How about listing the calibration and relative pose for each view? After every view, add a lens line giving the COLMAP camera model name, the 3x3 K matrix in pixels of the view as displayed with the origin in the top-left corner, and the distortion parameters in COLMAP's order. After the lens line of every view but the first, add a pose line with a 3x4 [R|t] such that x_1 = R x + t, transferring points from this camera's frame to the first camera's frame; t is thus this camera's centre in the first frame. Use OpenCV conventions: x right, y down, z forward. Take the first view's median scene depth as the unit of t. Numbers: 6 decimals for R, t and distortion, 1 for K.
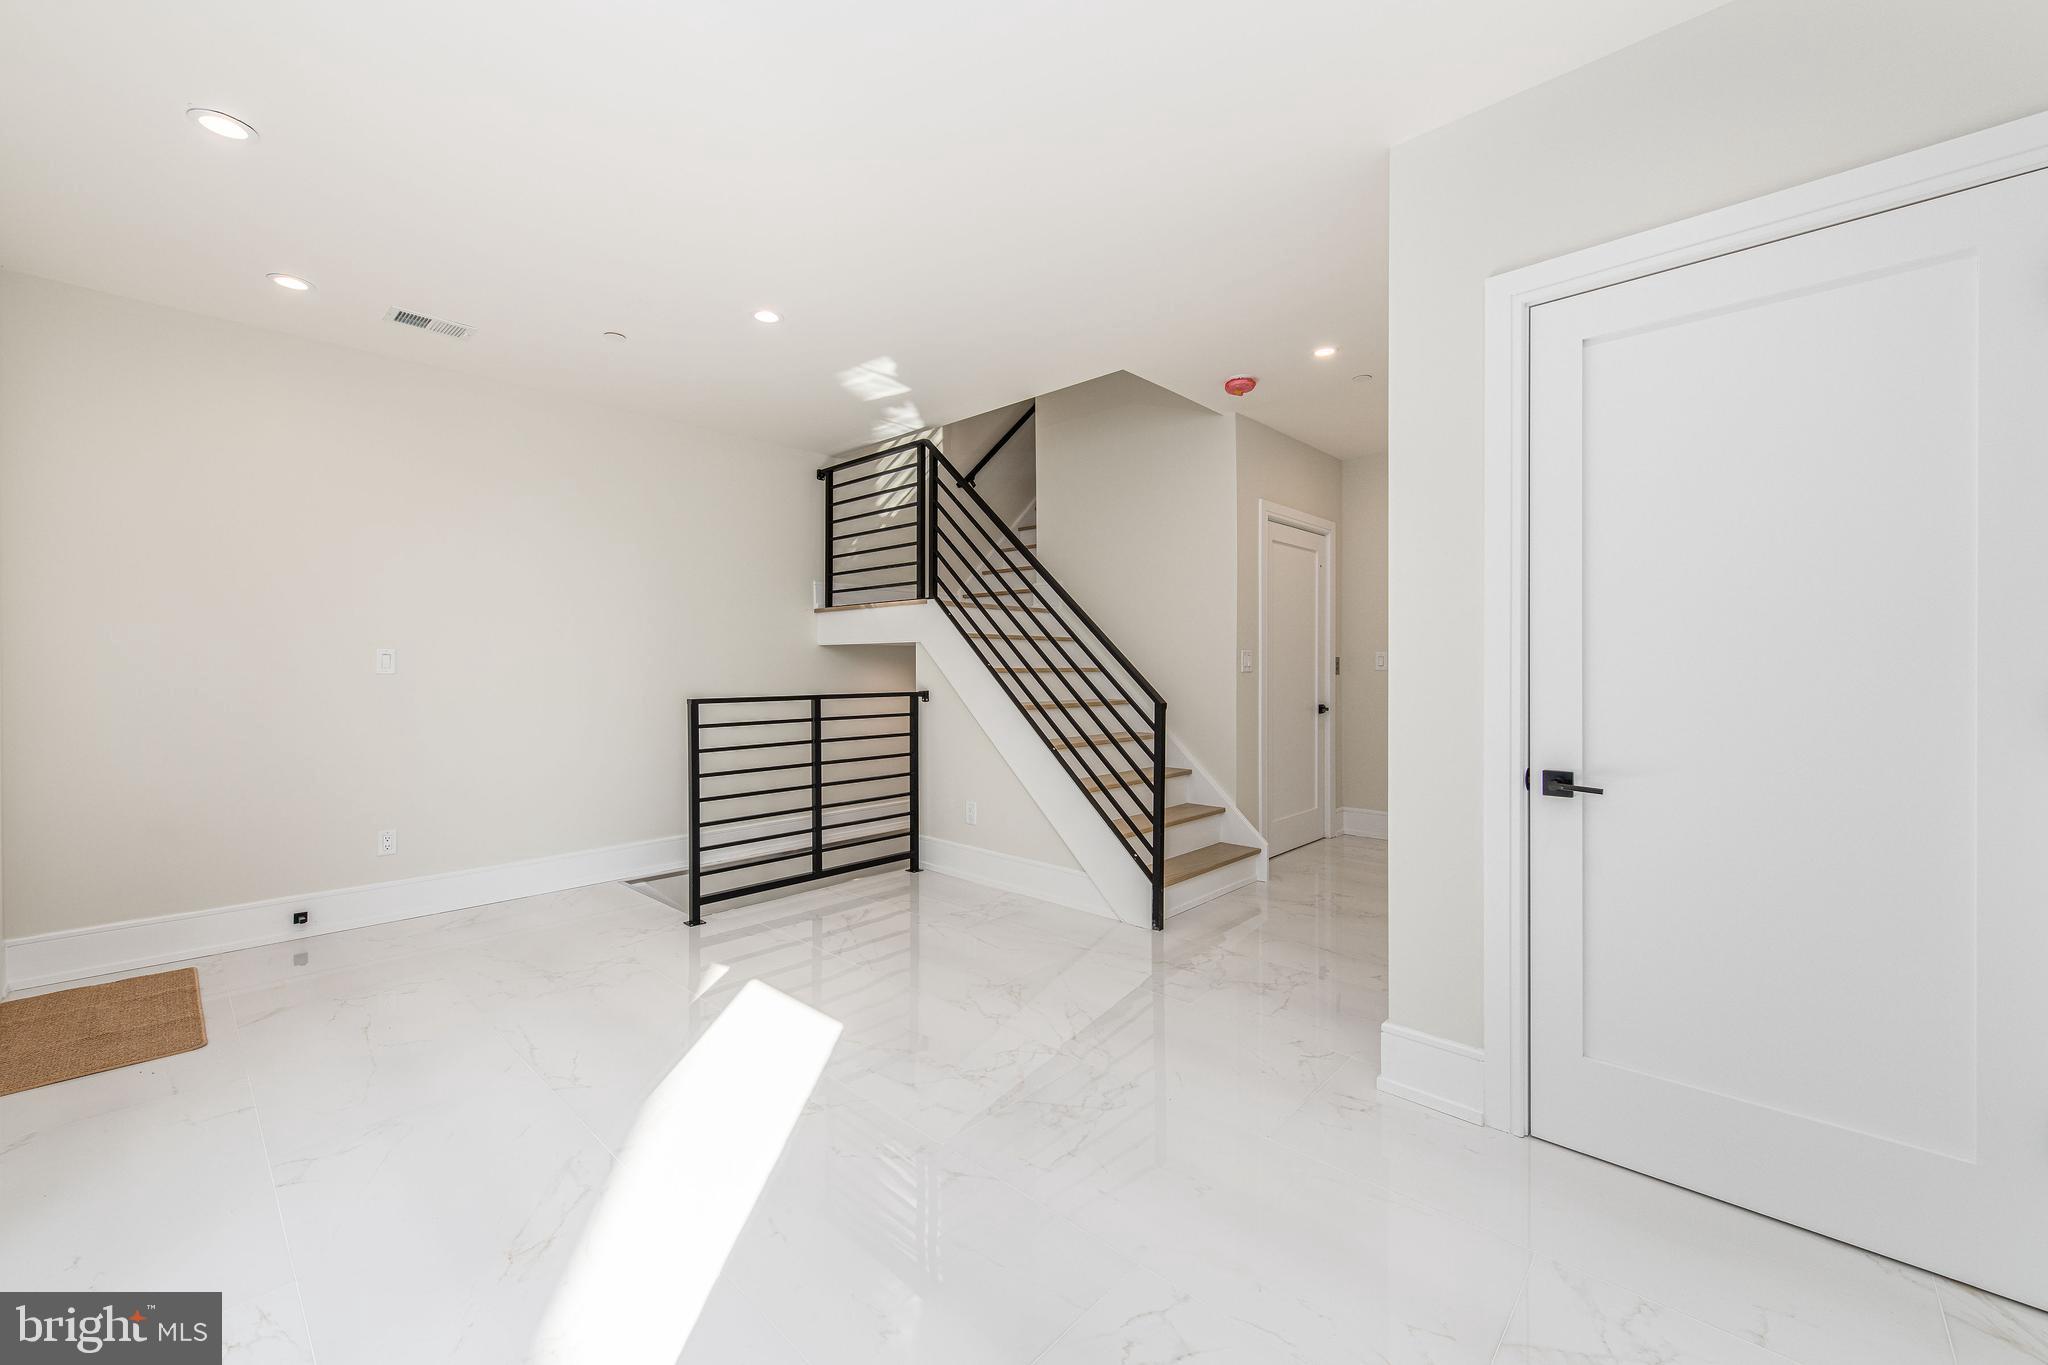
lens RADIAL K [[802.6, 0, 1022.1], [0, 802.6, 663.4], [0, 0, 1]] dist [-0.000824, -0.000620]
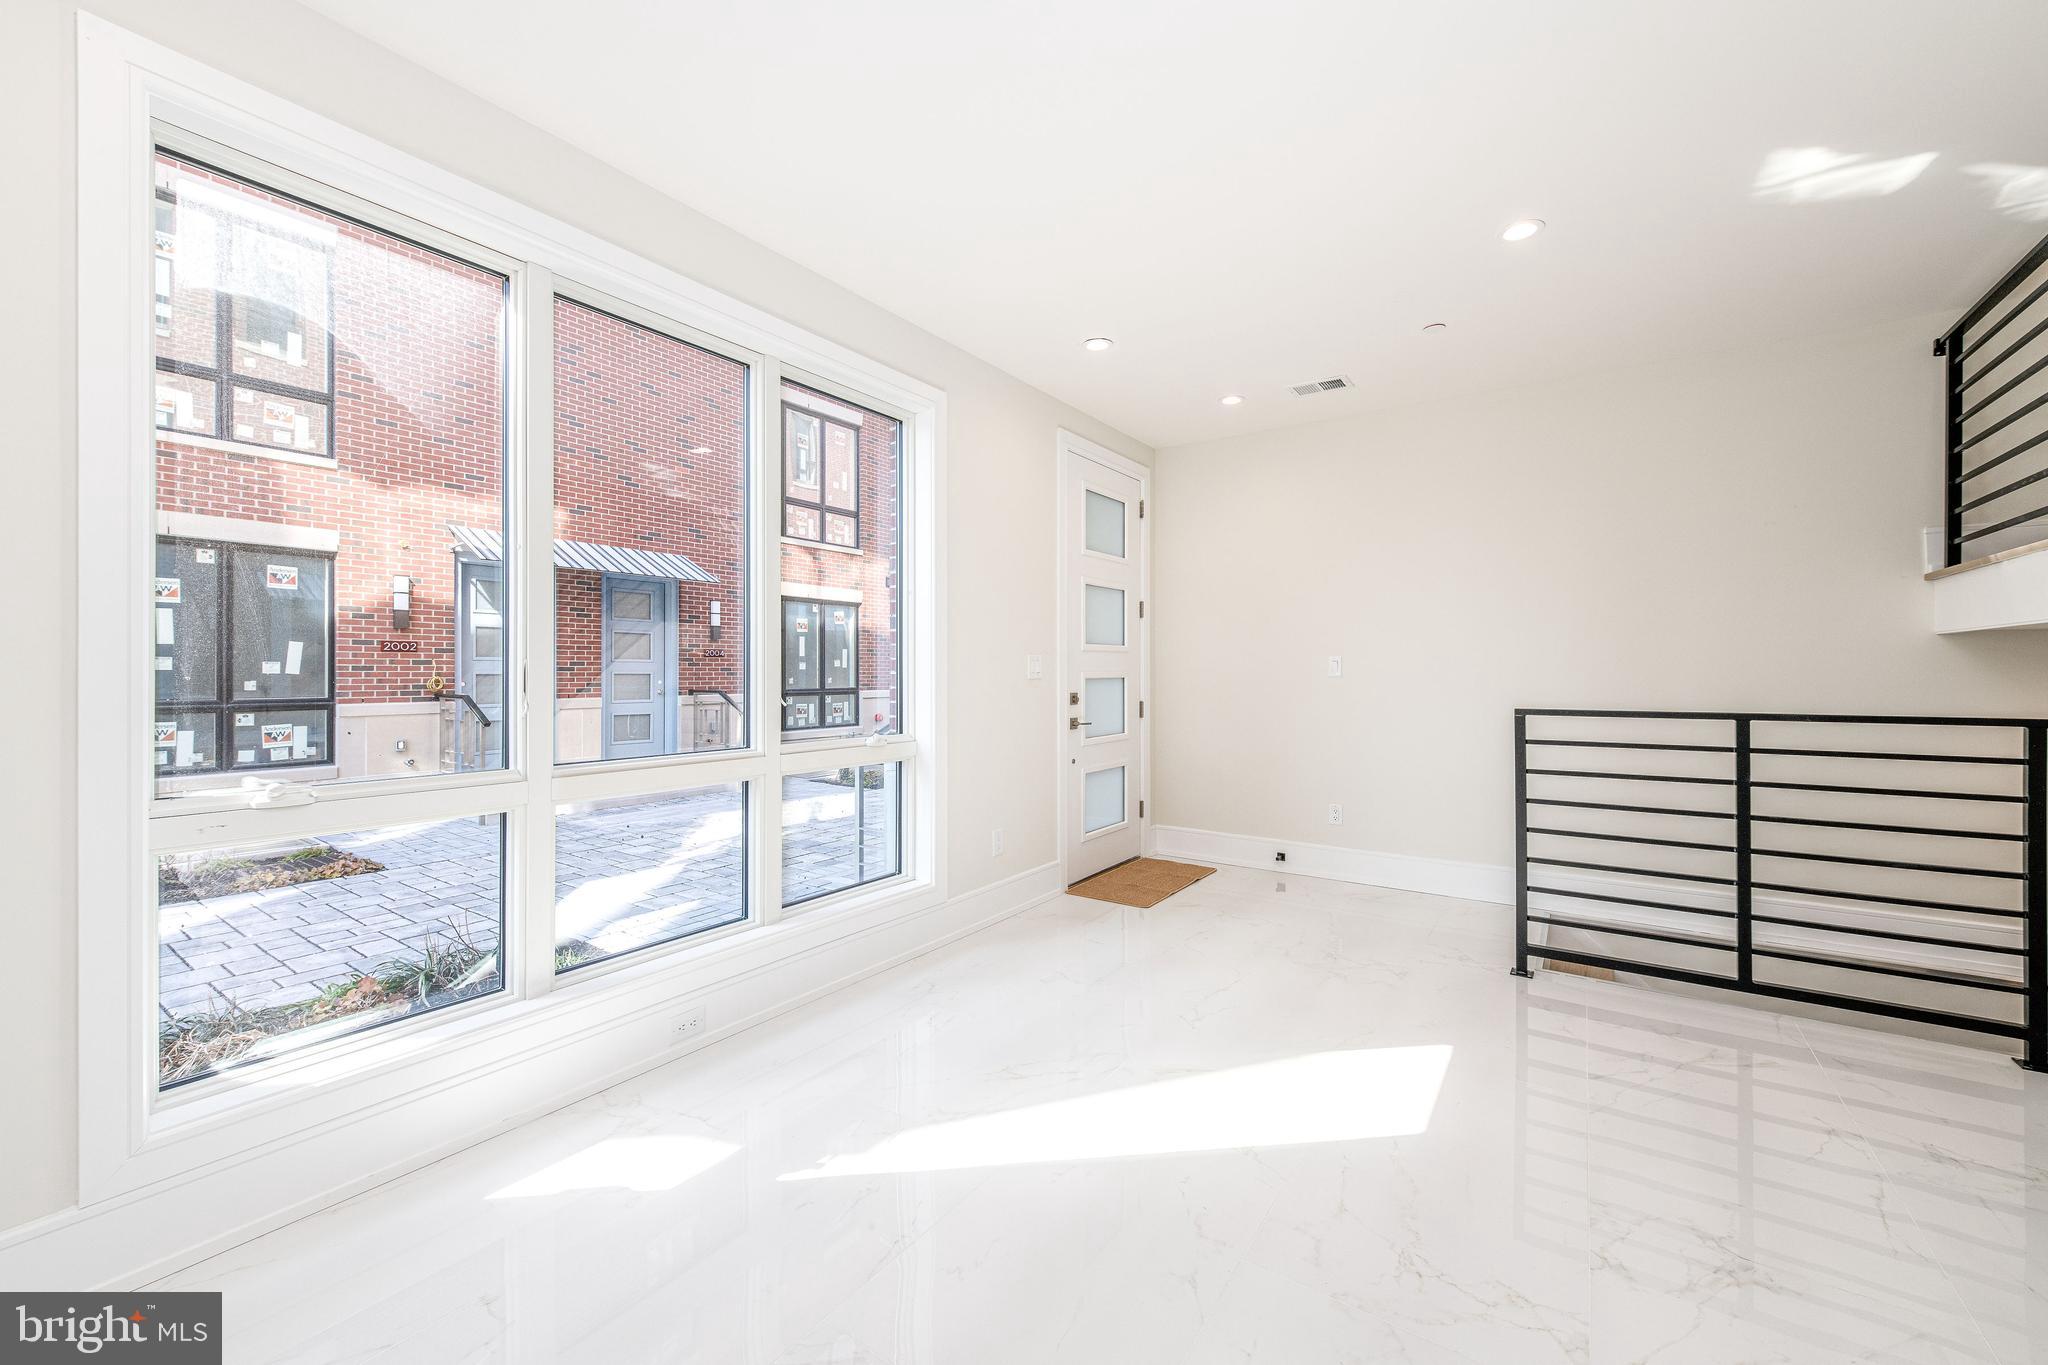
lens RADIAL K [[802.6, 0, 1022.1], [0, 802.6, 663.4], [0, 0, 1]] dist [-0.000824, -0.000620]
pose [[0.123989, -0.010444, -0.992229, 0.367922], [0.007298, 0.999927, -0.009613, 0.000498], [0.992257, -0.006049, 0.124056, 0.371917]]
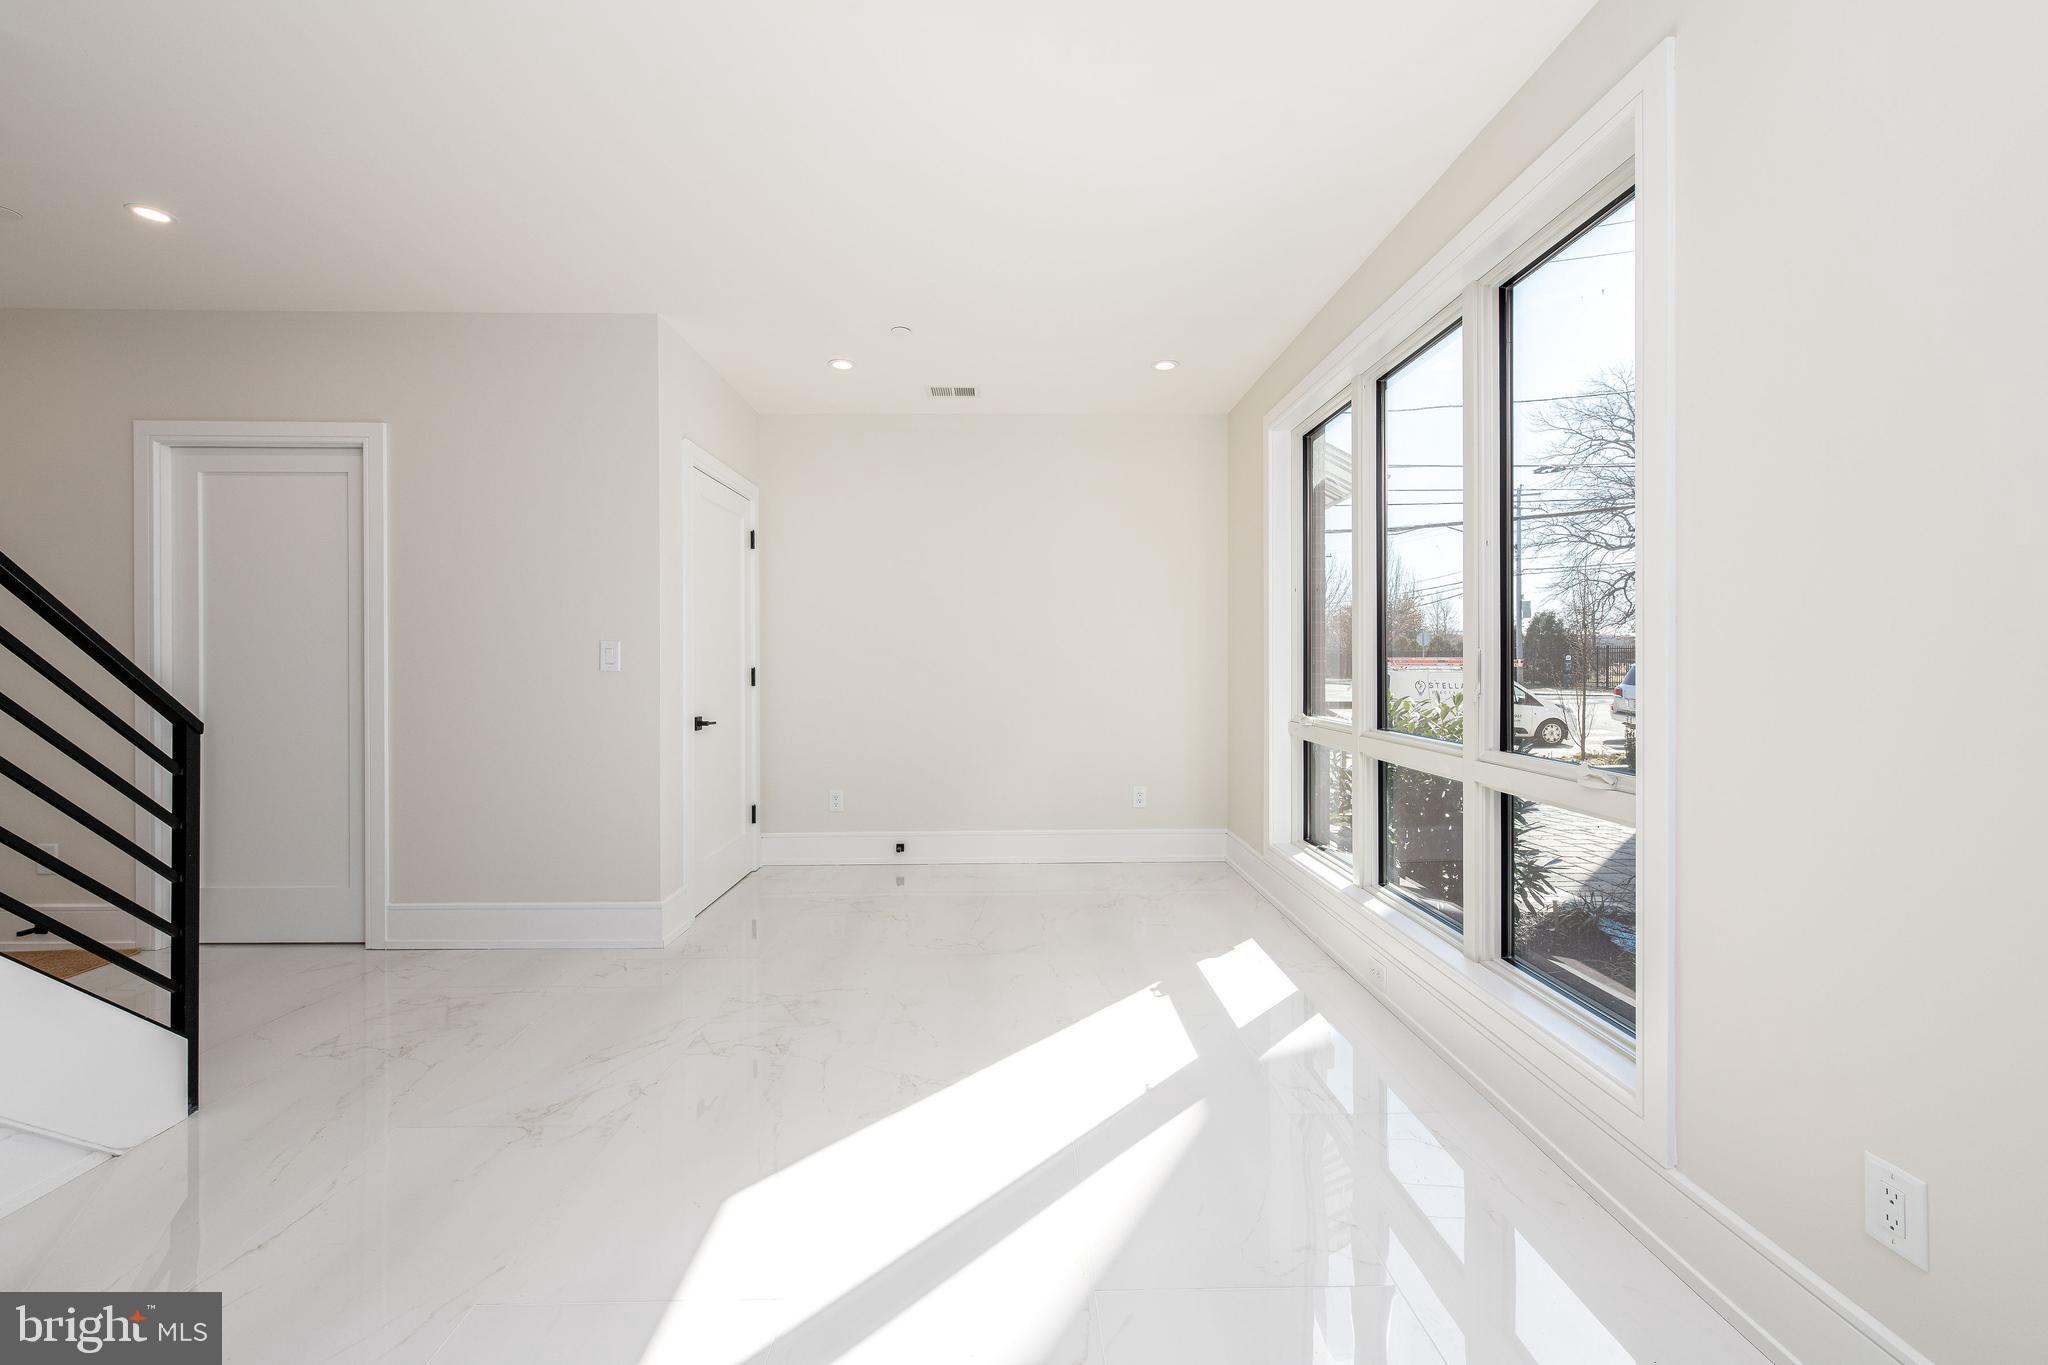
lens RADIAL K [[802.6, 0, 1022.1], [0, 802.6, 663.4], [0, 0, 1]] dist [-0.000824, -0.000620]
pose [[-0.681775, -0.000174, 0.731561, -0.660466], [0.001137, 0.999999, 0.001297, 0.006046], [-0.731561, 0.001716, -0.681774, 0.942600]]
